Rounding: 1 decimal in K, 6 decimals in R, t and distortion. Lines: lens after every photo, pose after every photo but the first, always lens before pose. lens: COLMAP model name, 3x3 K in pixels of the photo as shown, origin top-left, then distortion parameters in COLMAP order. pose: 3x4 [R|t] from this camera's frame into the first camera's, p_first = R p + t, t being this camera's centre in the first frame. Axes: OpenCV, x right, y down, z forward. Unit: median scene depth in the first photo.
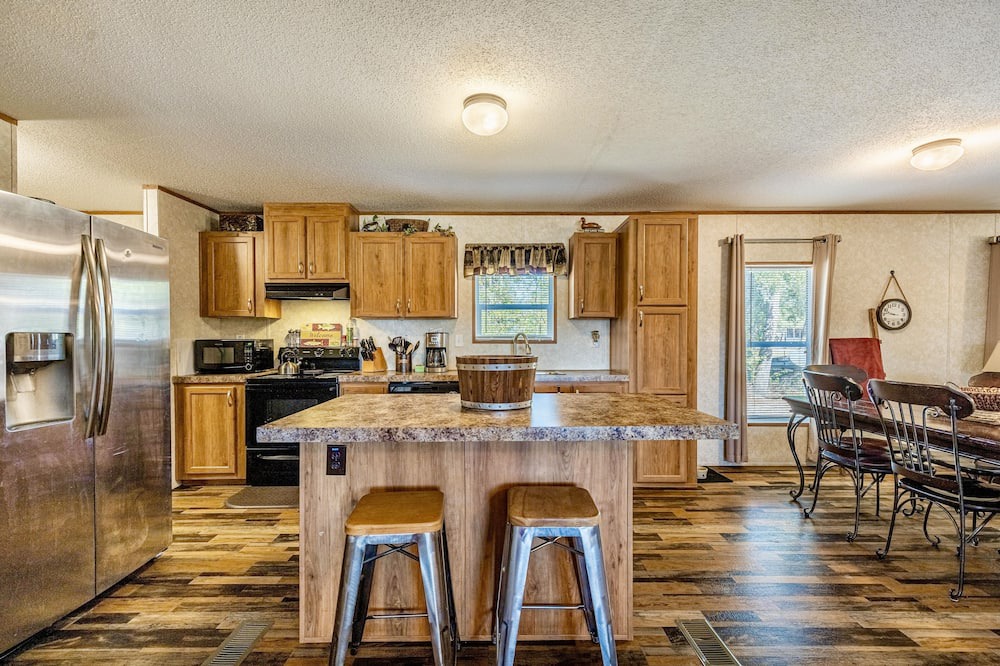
lens RADIAL K [[444.7, 0, 487.6], [0, 444.7, 337.6], [0, 0, 1]] dist [0.008720, 0.000480]
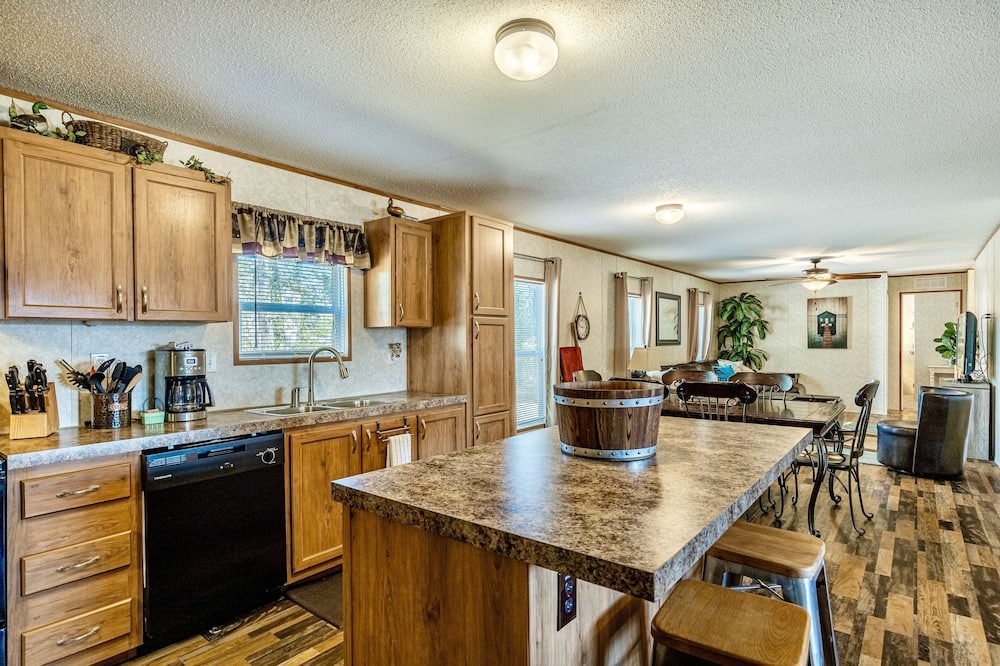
lens RADIAL K [[540.2, 0, 520.0], [0, 540.2, 342.5], [0, 0, 1]] dist [0.029887, 0.000202]
pose [[0.624263, -0.004956, 0.781198, -0.392224], [0.011568, 0.999929, -0.002901, -0.011296], [-0.781128, 0.010848, 0.624276, 0.231635]]
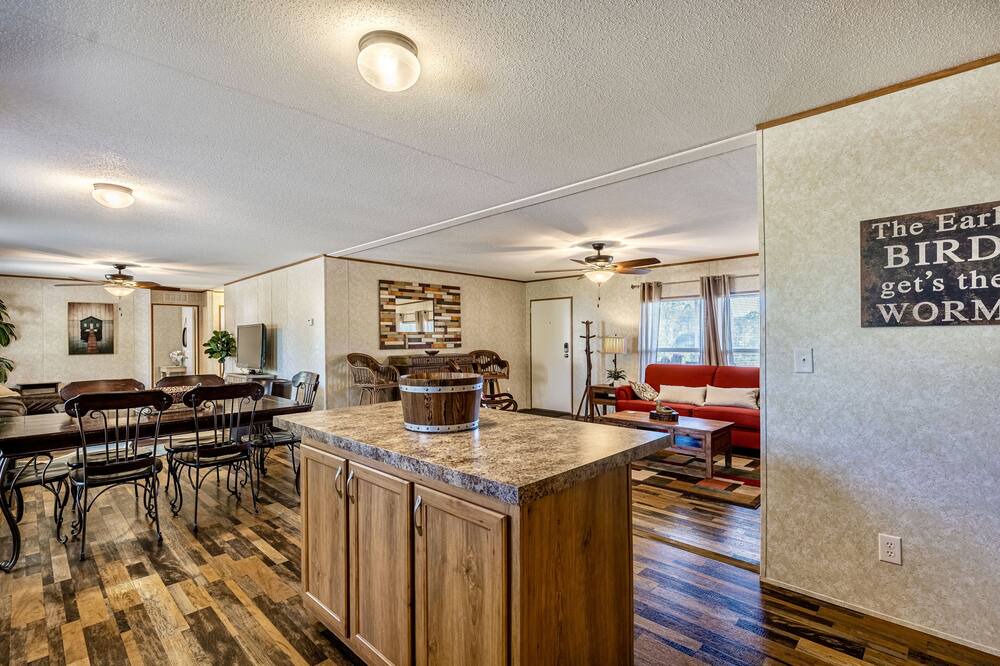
lens RADIAL K [[471.1, 0, 504.0], [0, 471.1, 331.9], [0, 0, 1]] dist [0.010091, -0.001103]
pose [[-0.716222, 0.021254, 0.697549, -0.392289], [0.019685, 0.999754, -0.010250, -0.011881], [-0.697595, 0.006390, -0.716463, 0.297648]]
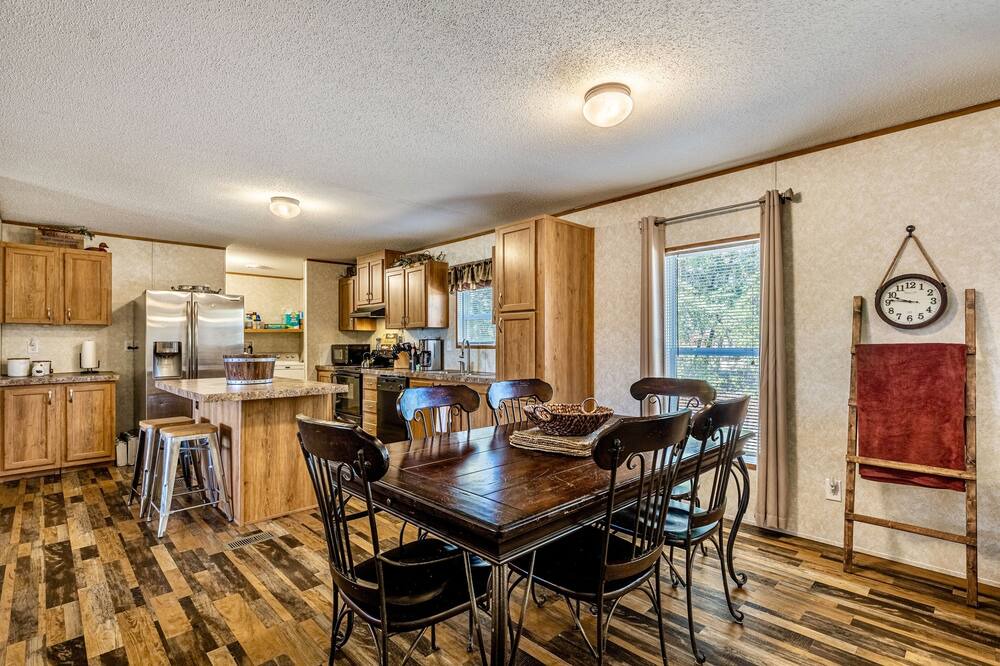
lens RADIAL K [[471.1, 0, 503.3], [0, 471.1, 337.1], [0, 0, 1]] dist [0.010091, -0.001103]
pose [[0.698900, -0.010279, -0.715146, 1.009126], [0.001745, 0.999918, -0.012667, -0.000224], [0.715218, 0.007605, 0.698860, 0.210871]]
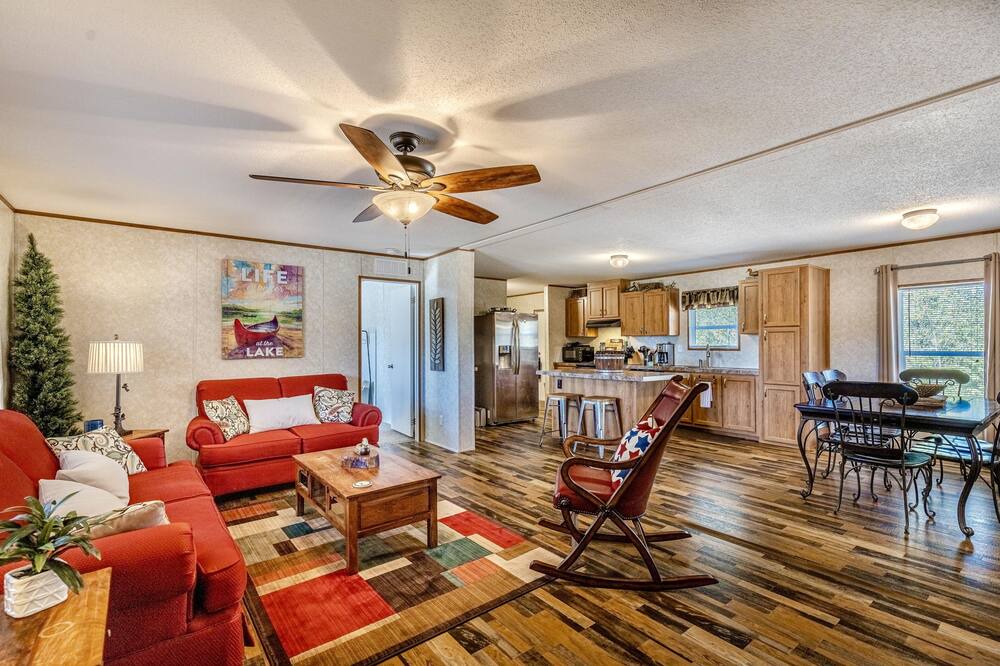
lens RADIAL K [[444.7, 0, 499.5], [0, 444.7, 337.0], [0, 0, 1]] dist [0.008720, 0.000480]
pose [[0.617702, -0.012837, -0.786308, 0.890789], [0.003357, 0.999901, -0.013687, -0.016196], [0.786405, 0.005815, 0.617684, -0.629763]]
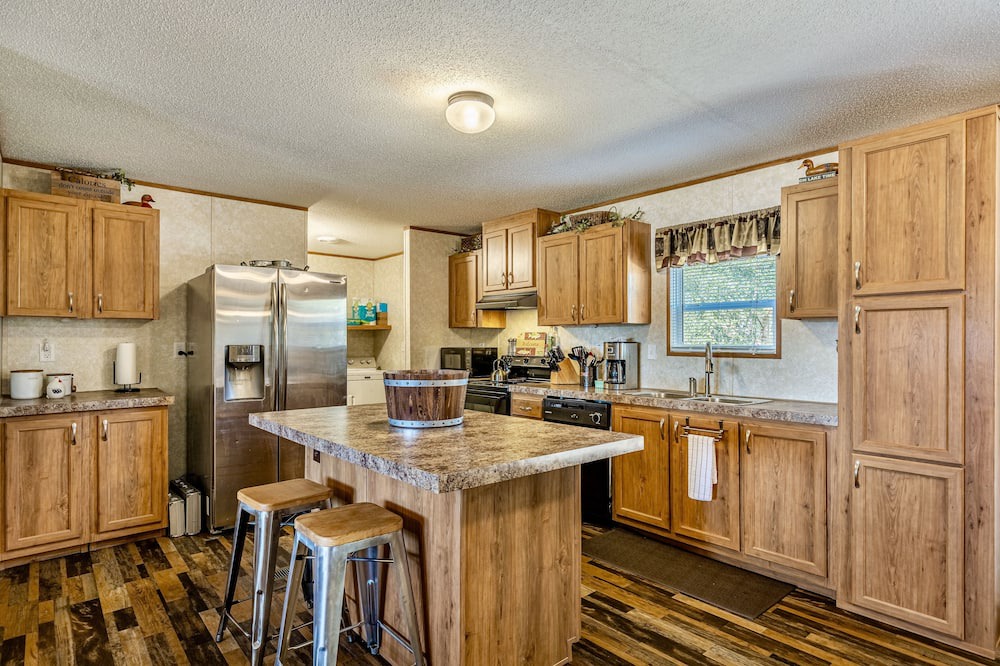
lens RADIAL K [[526.5, 0, 510.0], [0, 526.5, 336.0], [0, 0, 1]] dist [0.002963, 0.000289]
pose [[0.665865, -0.006525, -0.746044, 0.491048], [-0.001605, 0.999947, -0.010179, -0.011650], [0.746071, 0.007975, 0.665819, 0.190509]]
